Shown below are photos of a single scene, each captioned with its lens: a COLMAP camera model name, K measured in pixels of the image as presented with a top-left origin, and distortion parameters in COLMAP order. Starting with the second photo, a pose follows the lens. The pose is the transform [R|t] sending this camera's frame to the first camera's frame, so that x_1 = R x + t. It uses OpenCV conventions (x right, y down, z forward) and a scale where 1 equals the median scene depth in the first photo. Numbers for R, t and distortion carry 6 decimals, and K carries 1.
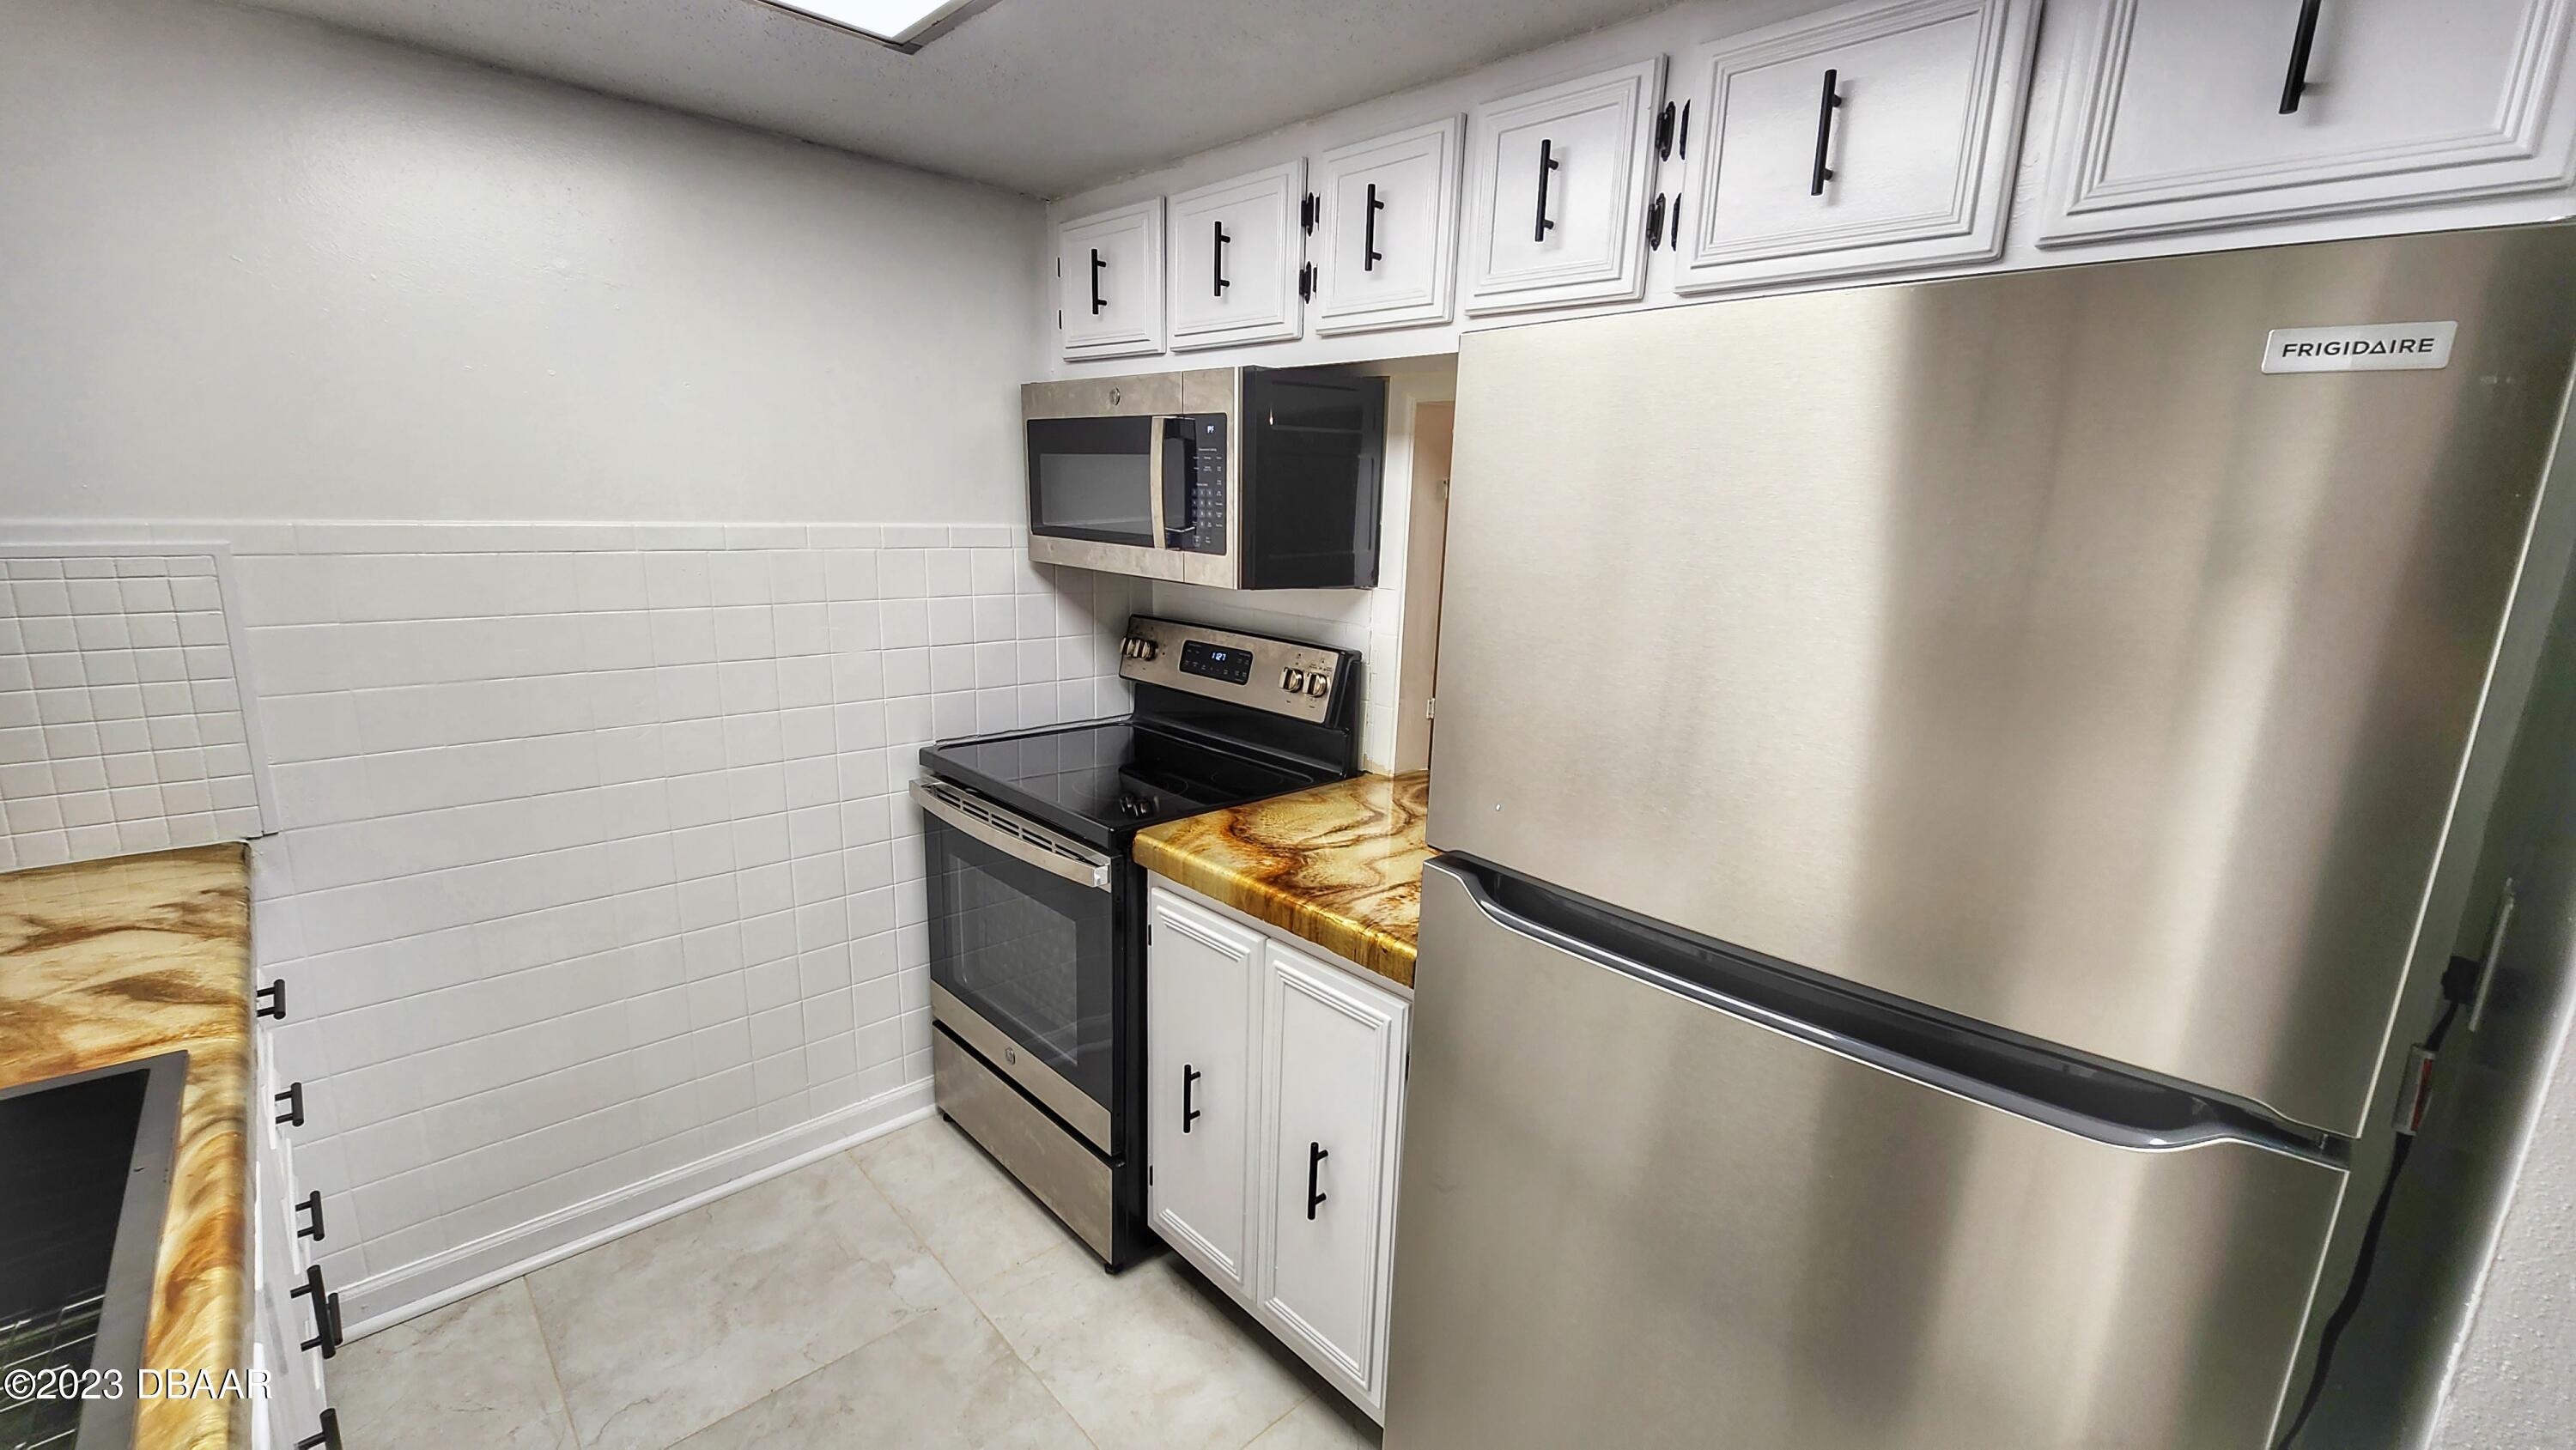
lens RADIAL K [[1060.2, 0, 1262.1], [0, 1060.2, 730.4], [0, 0, 1]] dist [0.003916, -0.002405]
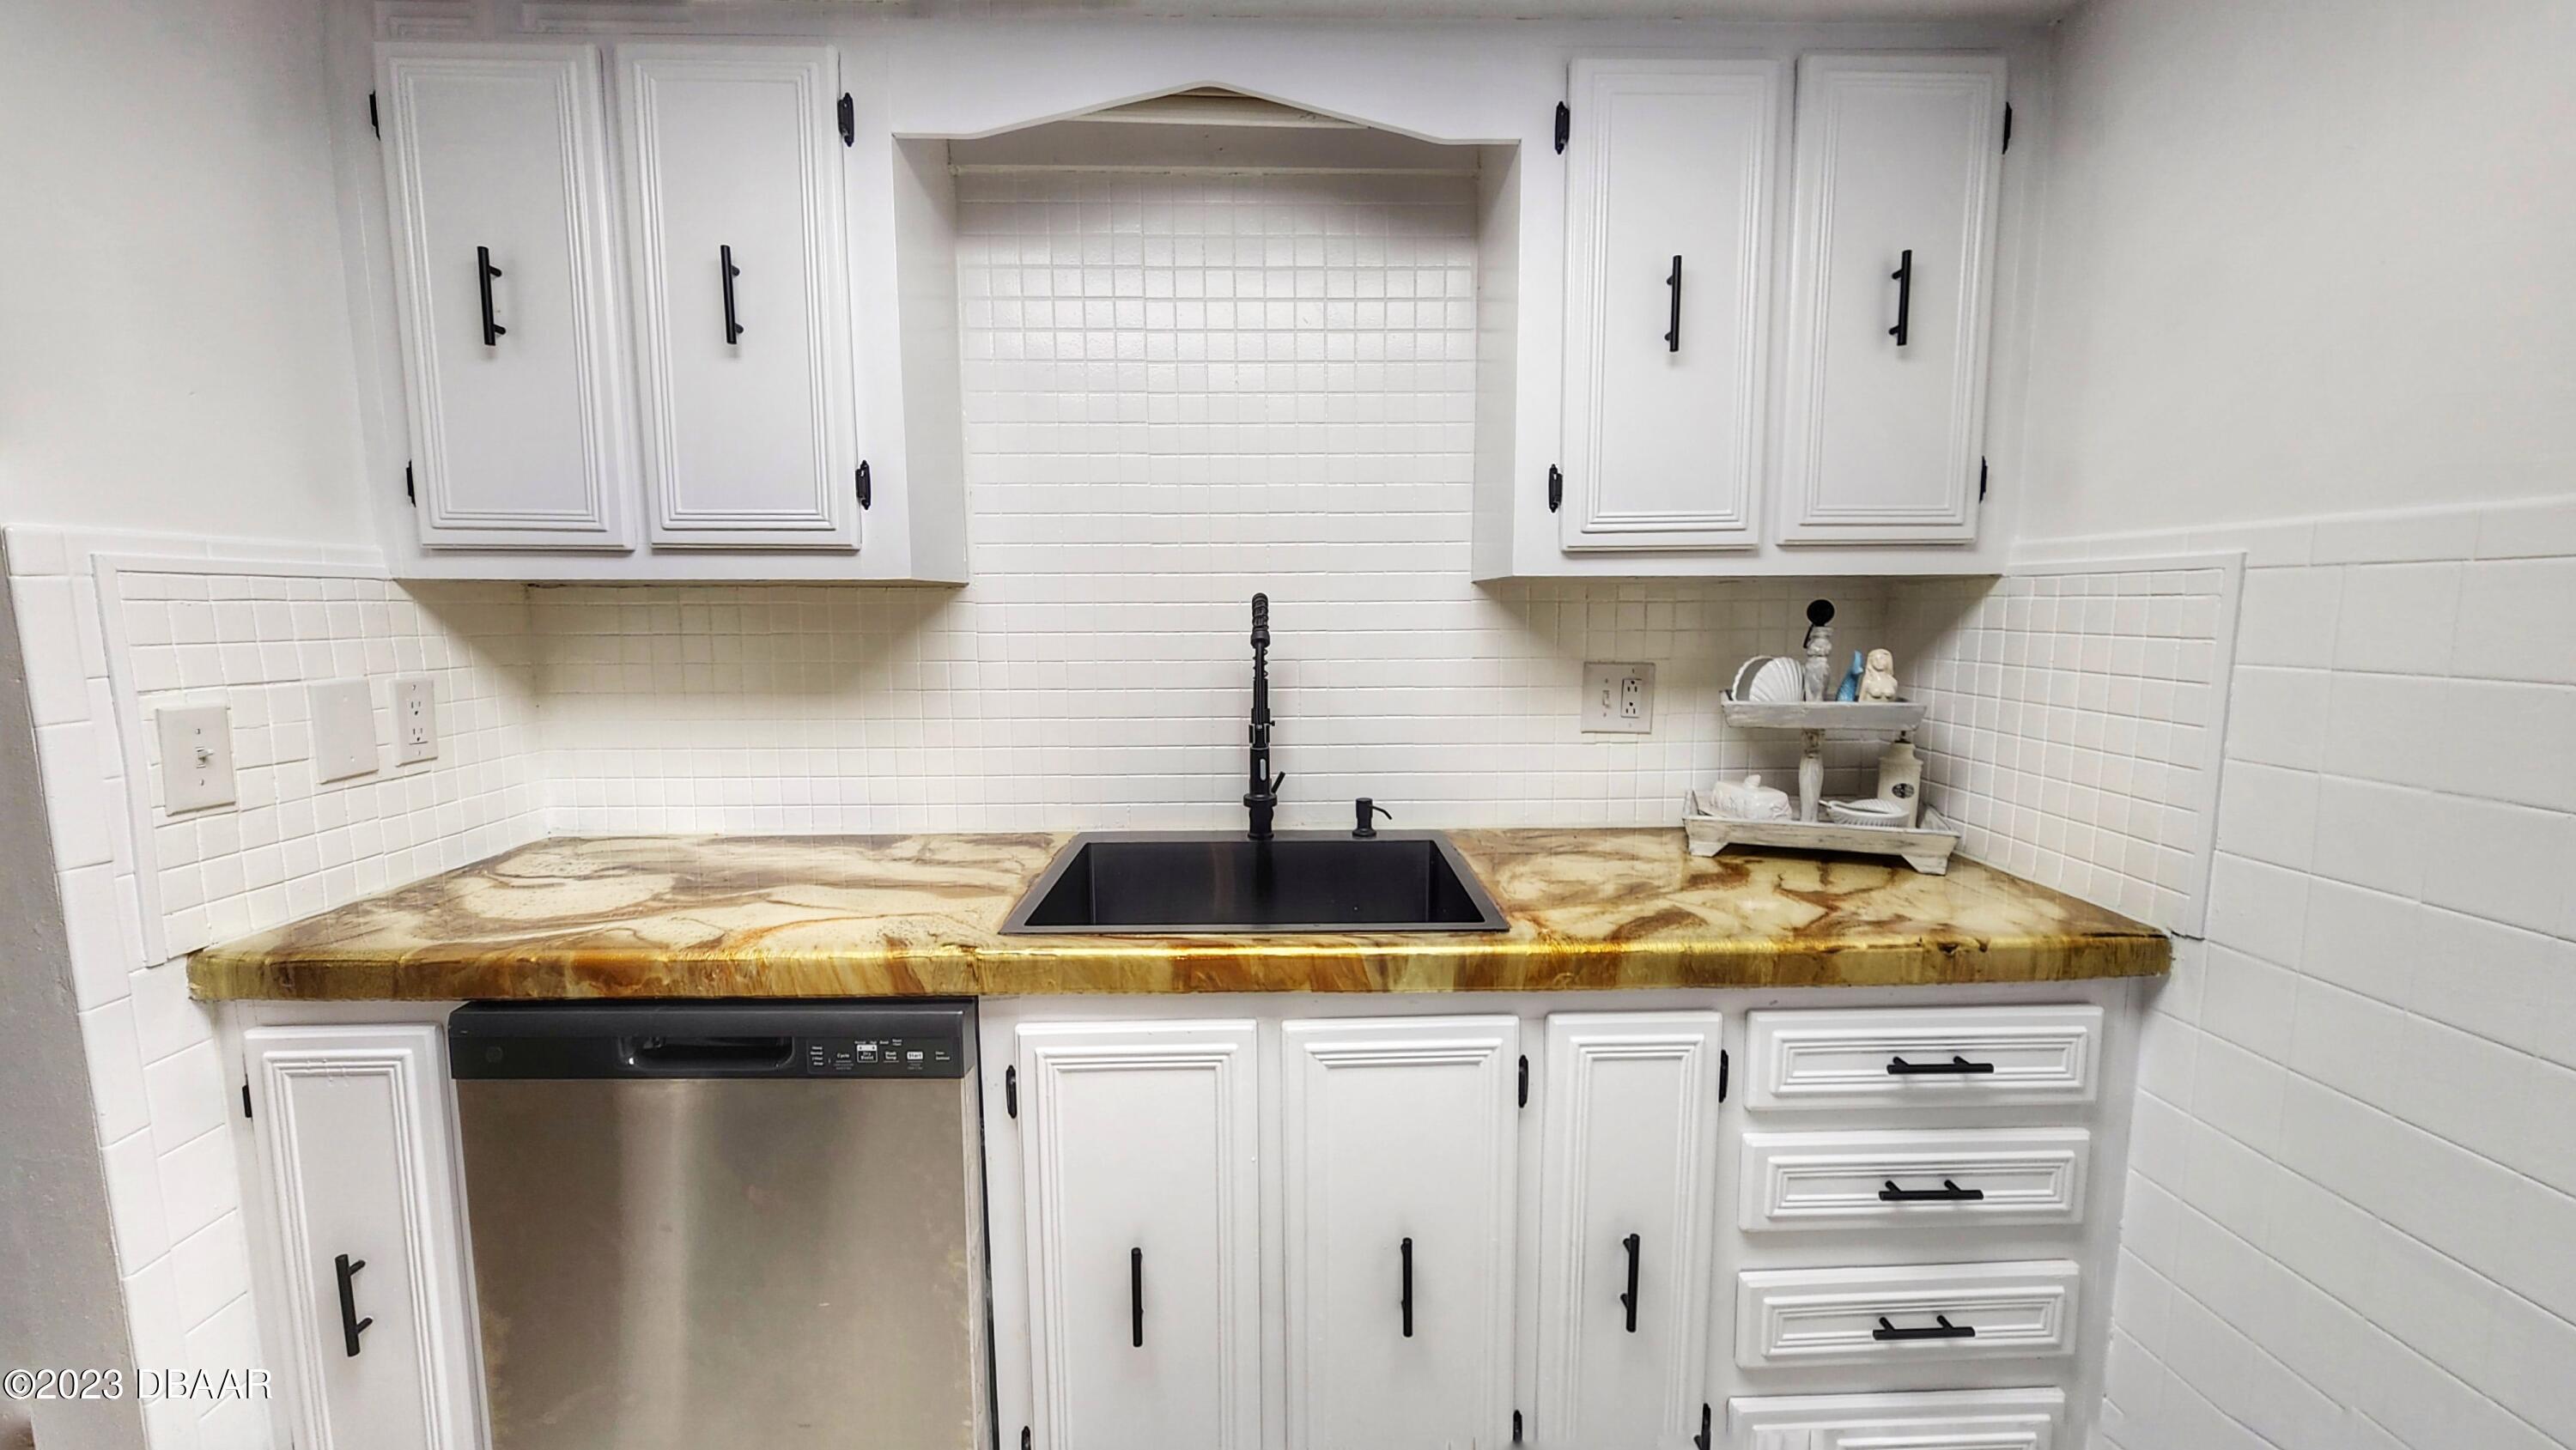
lens RADIAL K [[1060.2, 0, 1300.4], [0, 1060.2, 729.6], [0, 0, 1]] dist [0.003916, -0.002405]
pose [[-0.653452, 0.057637, -0.754770, 0.036566], [-0.183968, 0.955110, 0.232208, -0.094980], [0.734272, 0.290591, -0.613516, 0.885003]]
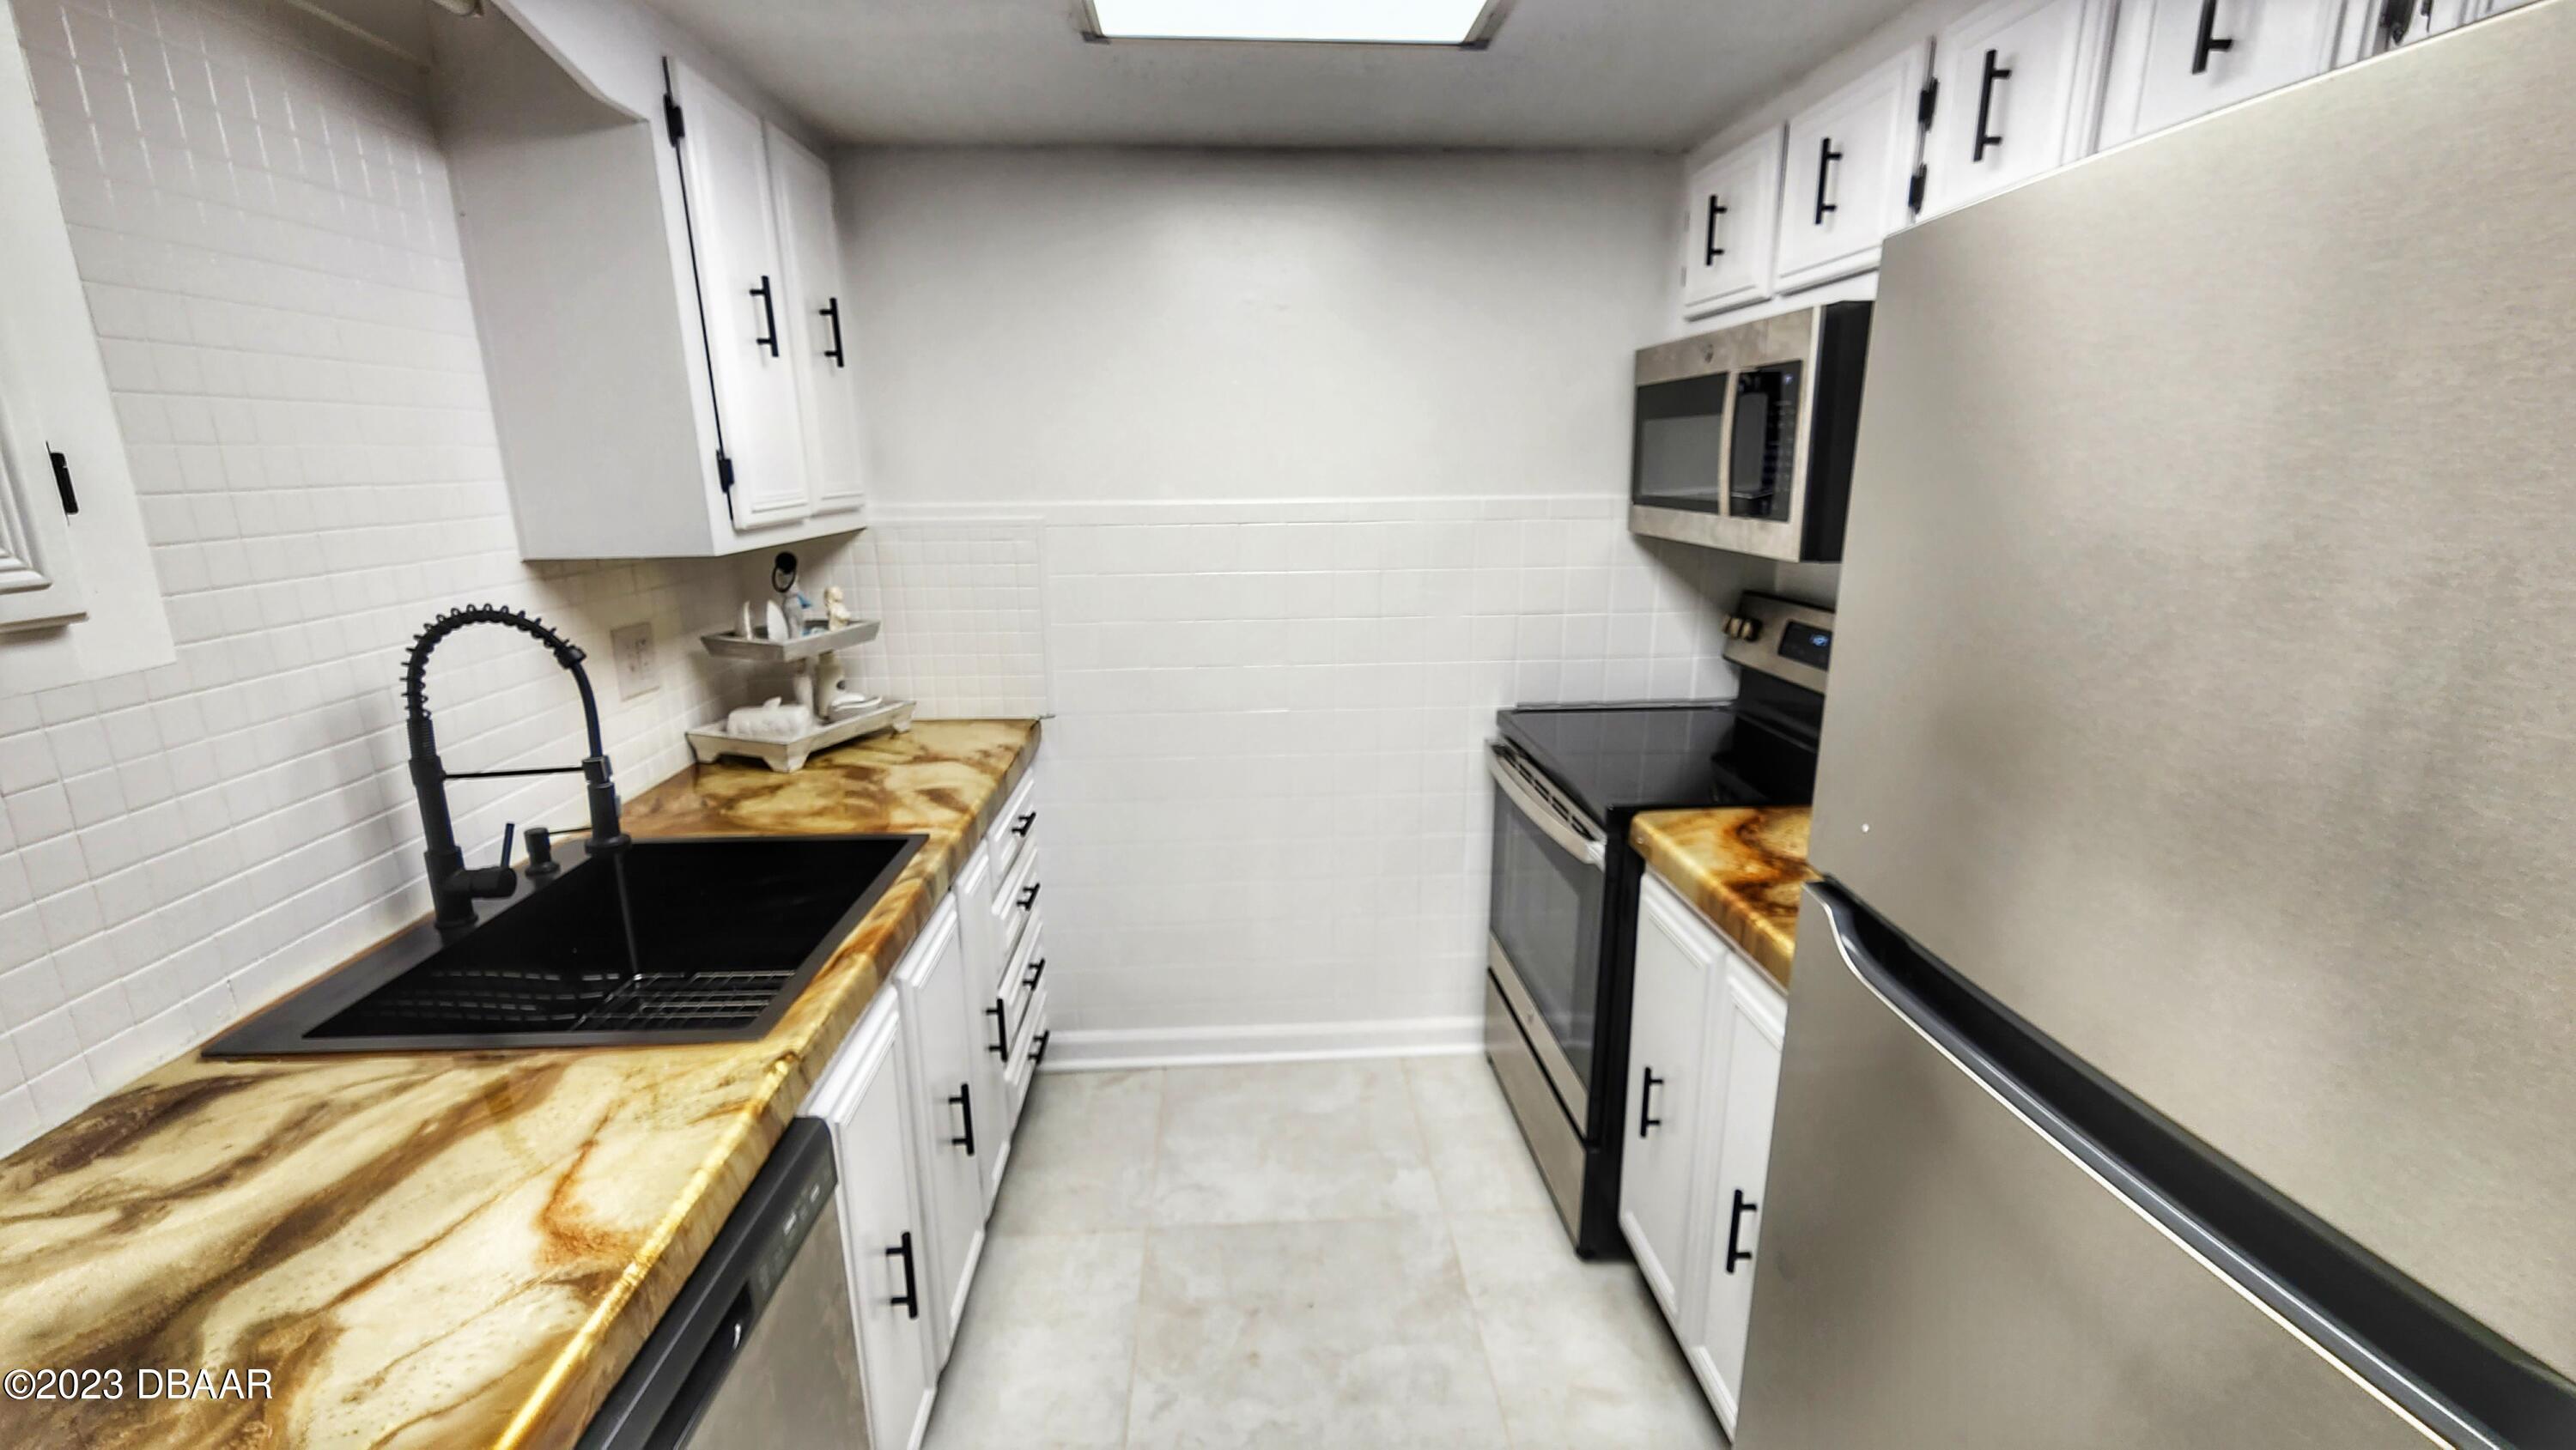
lens RADIAL K [[1060.2, 0, 1274.4], [0, 1060.2, 726.8], [0, 0, 1]] dist [0.003916, -0.002405]
pose [[0.764774, 0.114831, -0.633983, 0.224381], [-0.103736, 0.993097, 0.054739, -0.000659], [0.635892, 0.023903, 0.771407, 0.052859]]
